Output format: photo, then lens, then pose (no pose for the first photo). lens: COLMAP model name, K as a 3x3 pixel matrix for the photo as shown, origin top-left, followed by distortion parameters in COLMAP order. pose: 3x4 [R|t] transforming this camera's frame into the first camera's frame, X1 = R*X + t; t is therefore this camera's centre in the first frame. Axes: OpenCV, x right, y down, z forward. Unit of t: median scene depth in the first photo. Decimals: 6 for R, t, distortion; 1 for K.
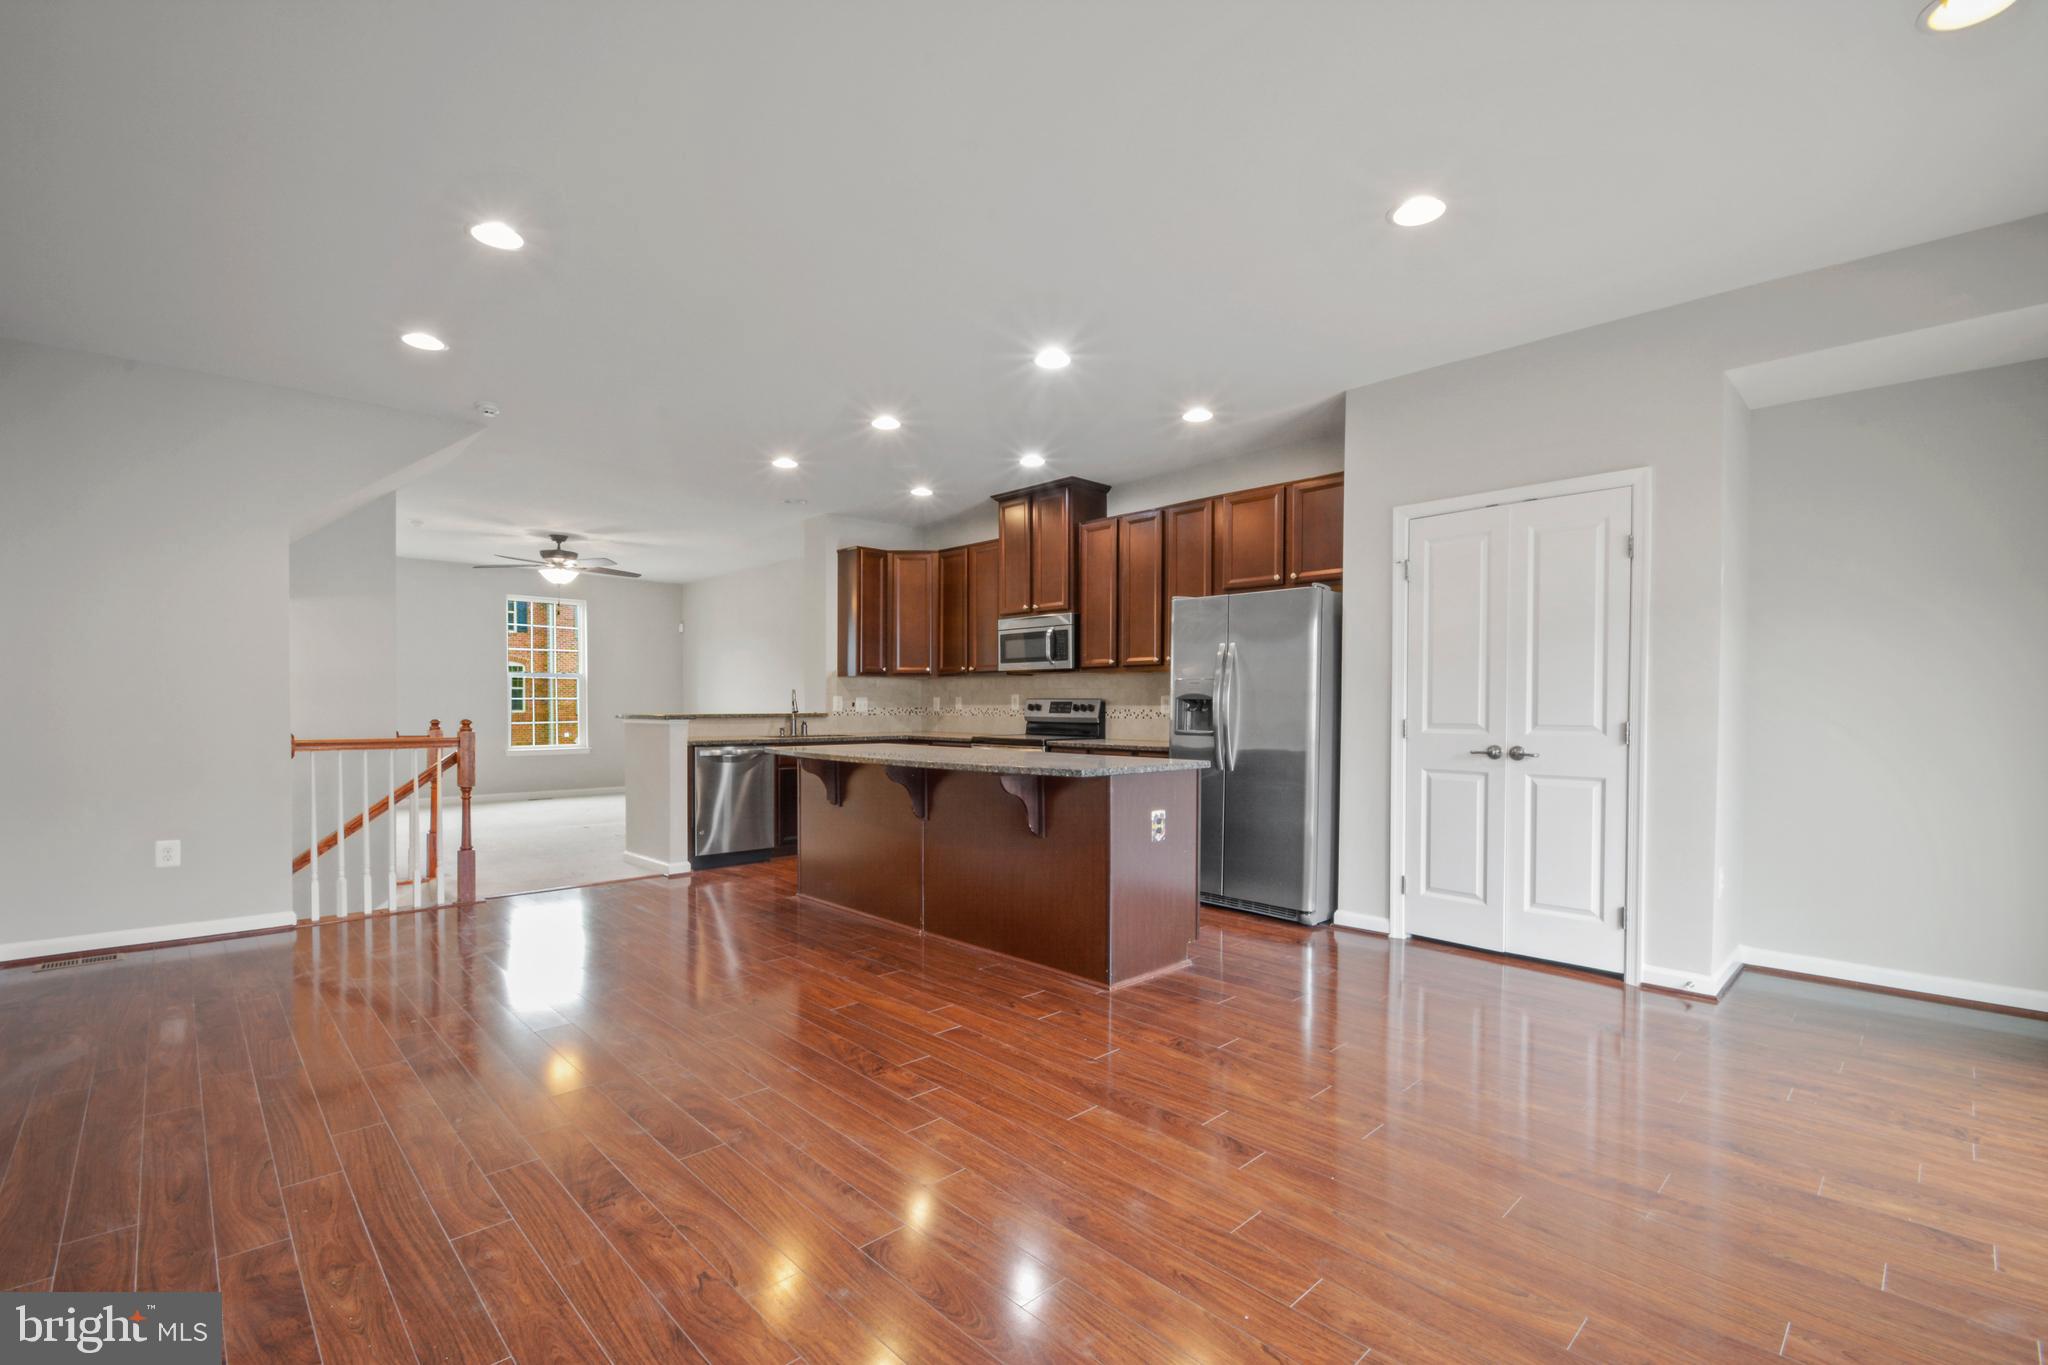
lens RADIAL K [[931.0, 0, 1013.6], [0, 931.0, 713.2], [0, 0, 1]] dist [-0.002466, -0.000851]
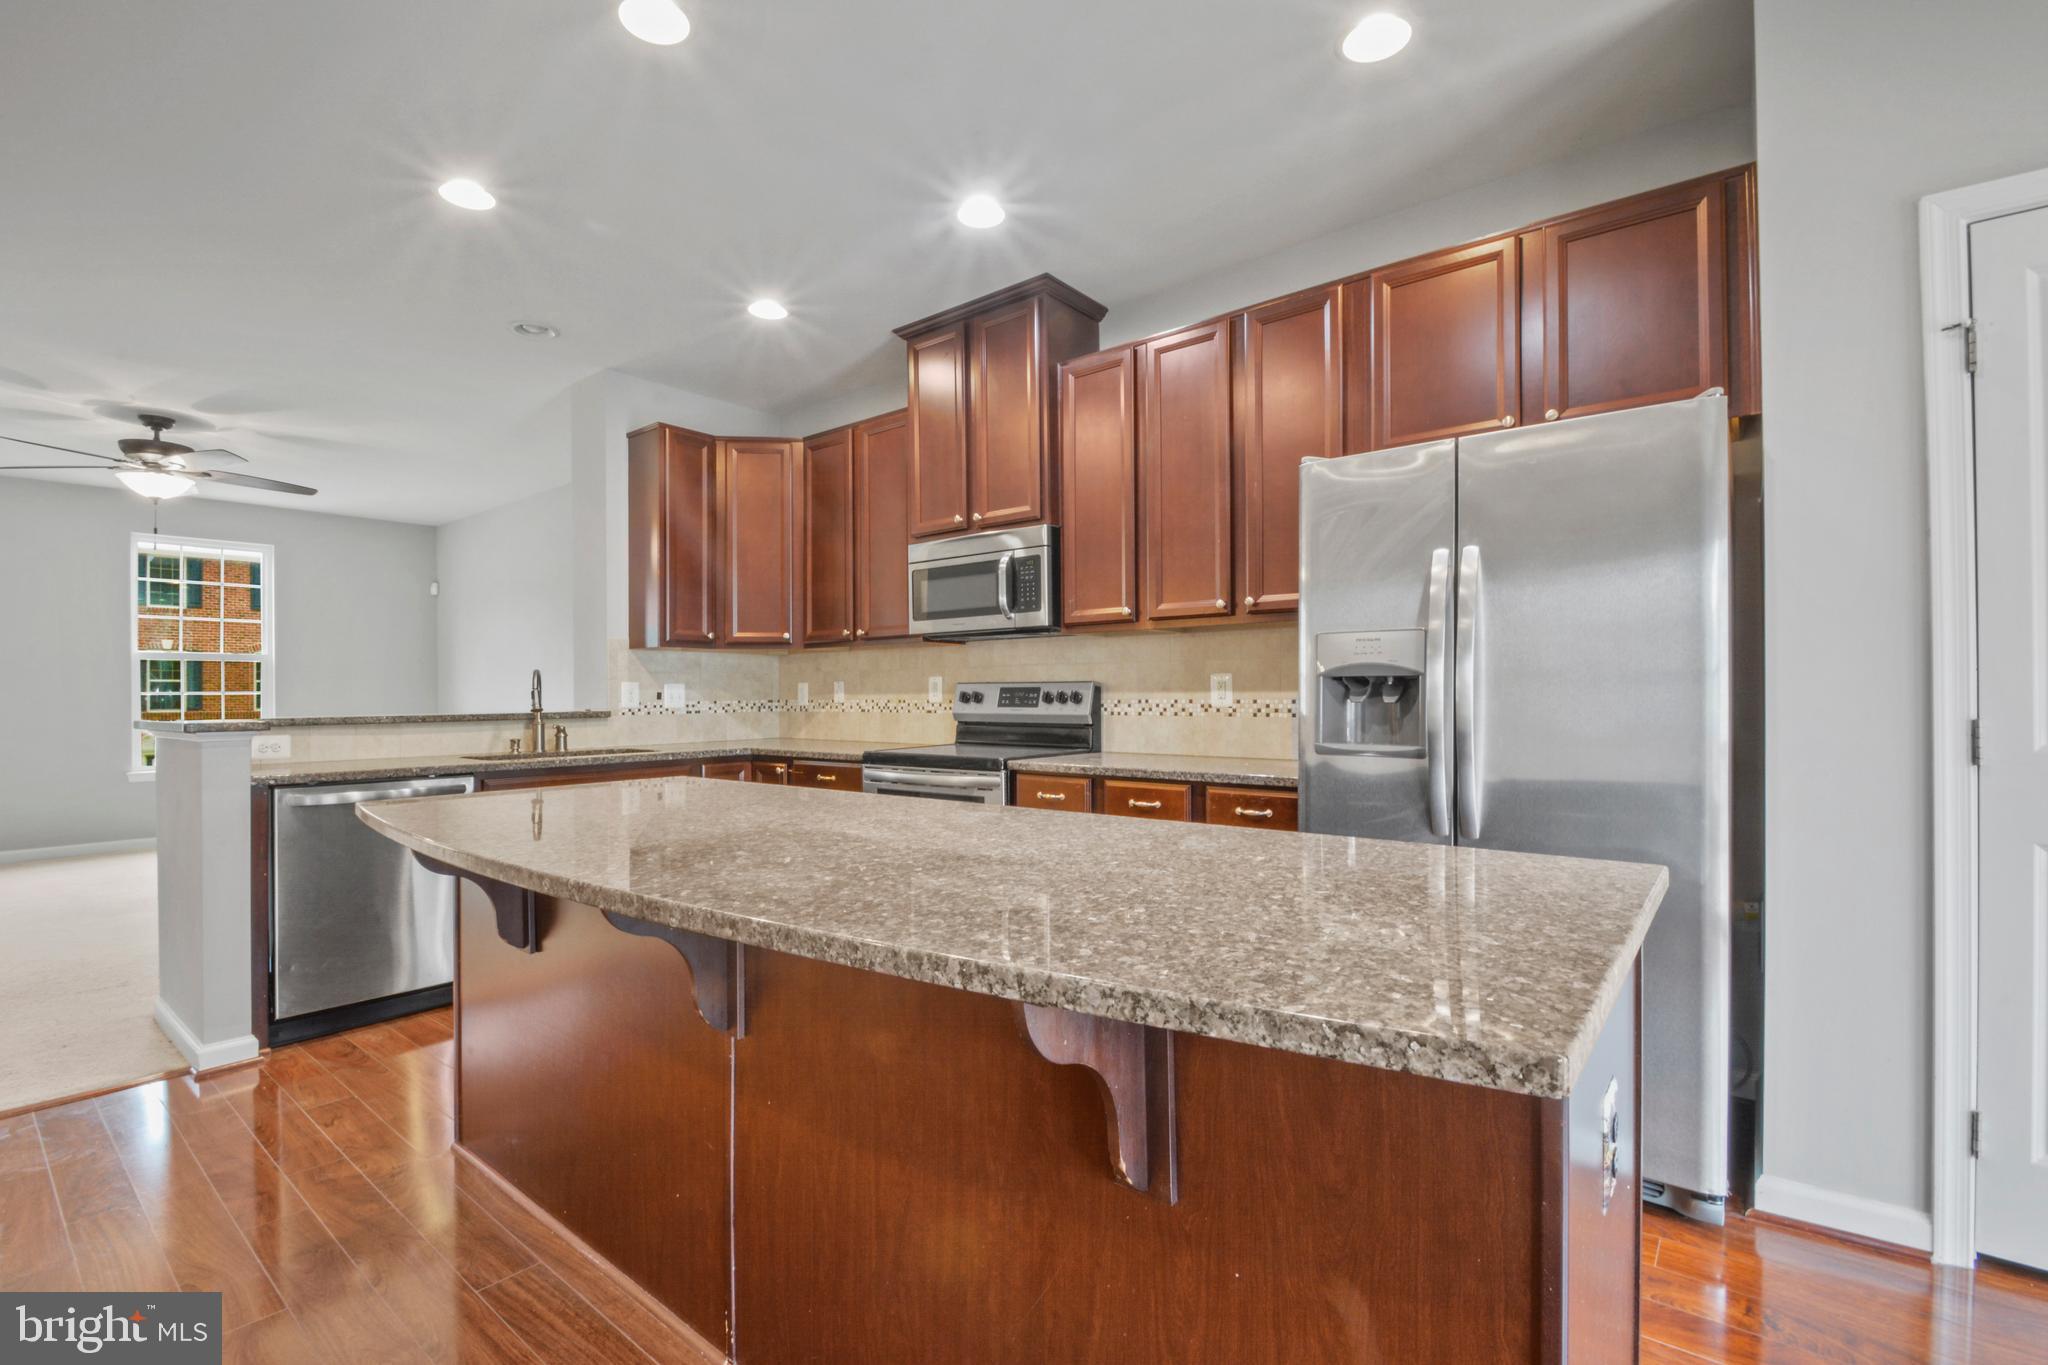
lens RADIAL K [[927.7, 0, 1018.7], [0, 927.7, 689.8], [0, 0, 1]] dist [-0.001192, -0.000257]
pose [[0.991579, -0.008821, 0.129206, -0.023510], [0.010632, 0.999855, -0.013338, -0.003182], [-0.129069, 0.014600, 0.991528, 0.428741]]
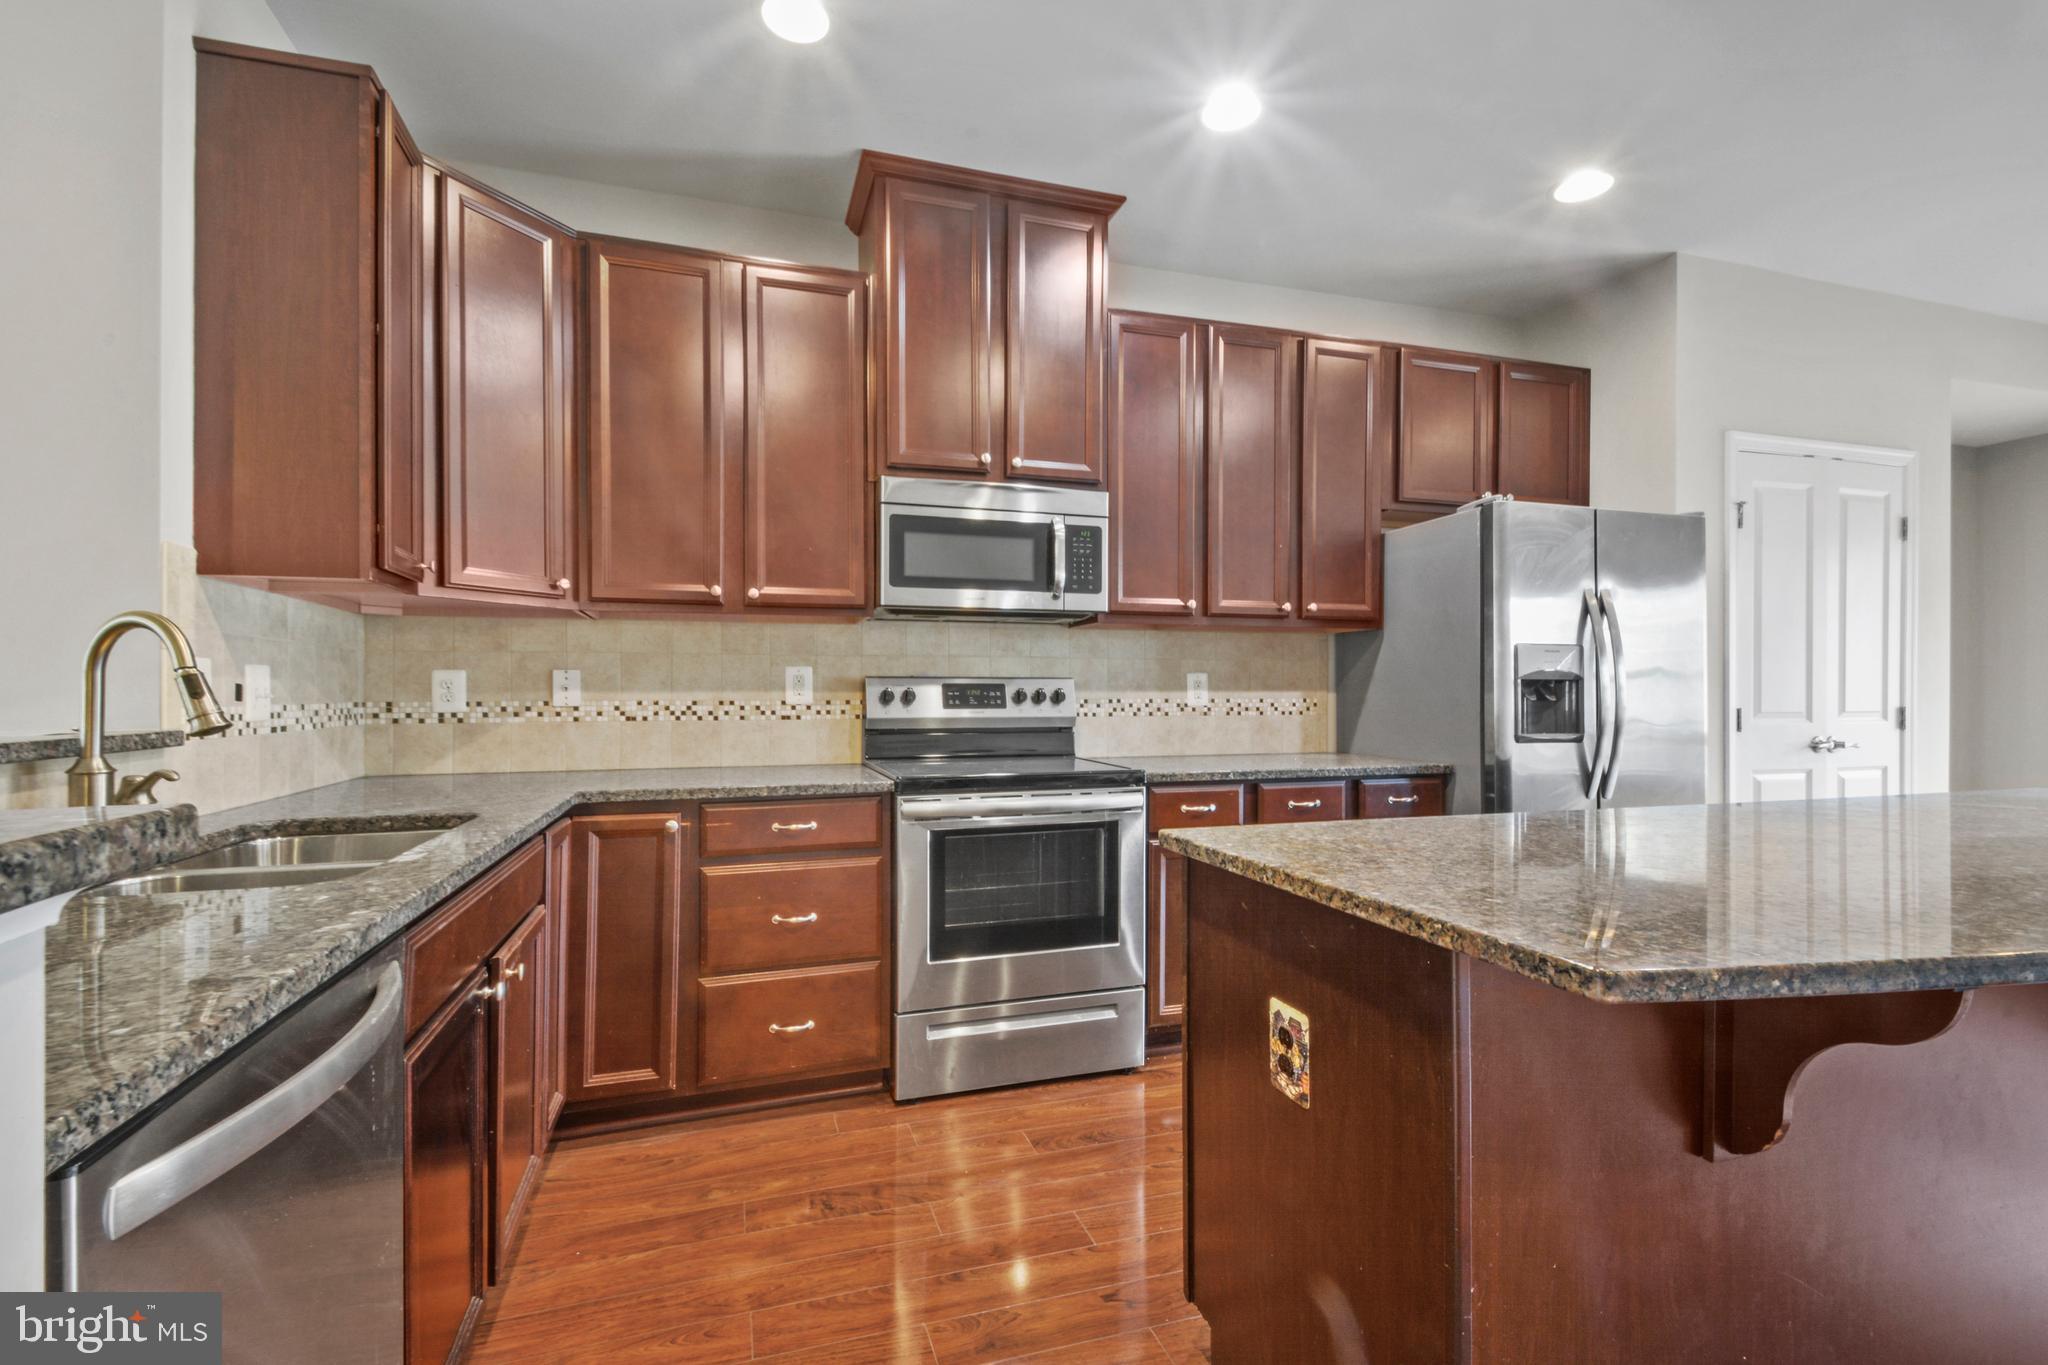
lens RADIAL K [[927.7, 0, 1018.7], [0, 927.7, 689.8], [0, 0, 1]] dist [-0.001192, -0.000257]
pose [[0.432231, -0.002764, 0.901759, -0.346345], [0.009803, 0.999951, -0.001633, -0.008451], [-0.901710, 0.009546, 0.432237, 0.778782]]
